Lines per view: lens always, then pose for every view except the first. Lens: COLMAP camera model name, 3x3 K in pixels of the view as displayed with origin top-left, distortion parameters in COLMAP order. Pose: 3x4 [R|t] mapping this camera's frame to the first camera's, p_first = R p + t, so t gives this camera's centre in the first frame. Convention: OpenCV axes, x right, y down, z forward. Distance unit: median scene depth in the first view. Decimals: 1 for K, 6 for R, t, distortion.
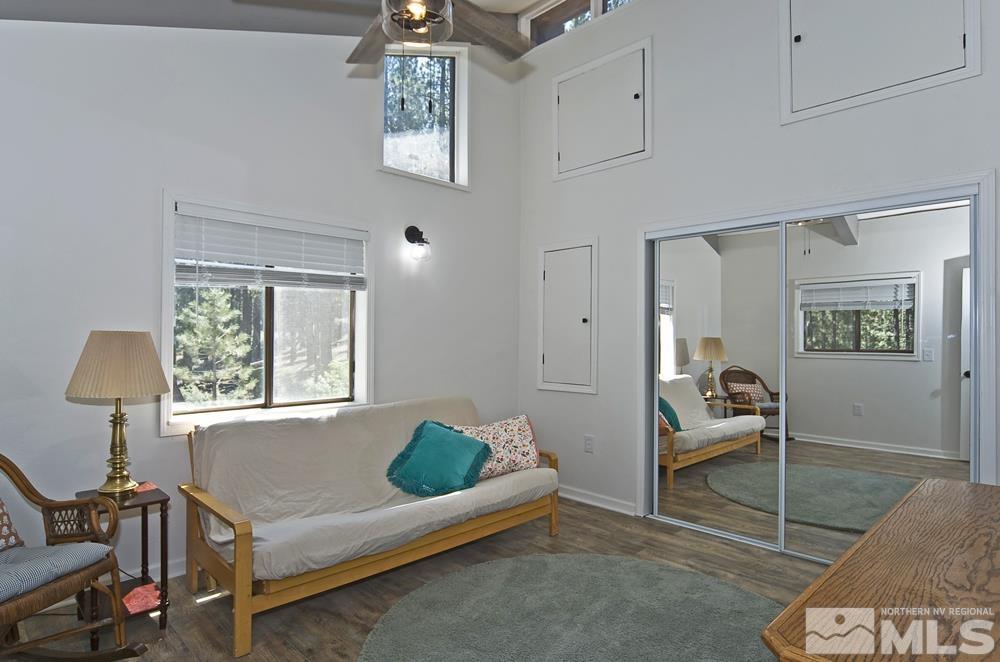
lens RADIAL K [[548.6, 0, 500.0], [0, 548.6, 331.0], [0, 0, 1]] dist [-0.001990, -0.000375]
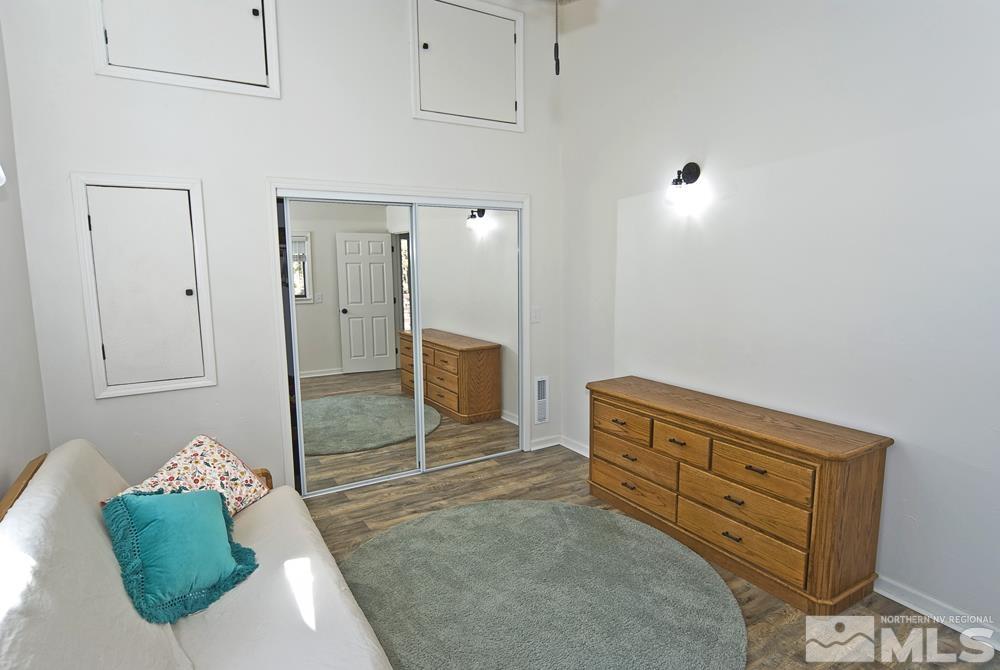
lens RADIAL K [[537.7, 0, 500.0], [0, 537.7, 335.0], [0, 0, 1]] dist [-0.009803, 0.000266]
pose [[0.246466, -0.135082, 0.959691, -0.537562], [-0.000837, 0.990209, 0.139593, -0.076555], [-0.969151, -0.035208, 0.243939, 0.491725]]
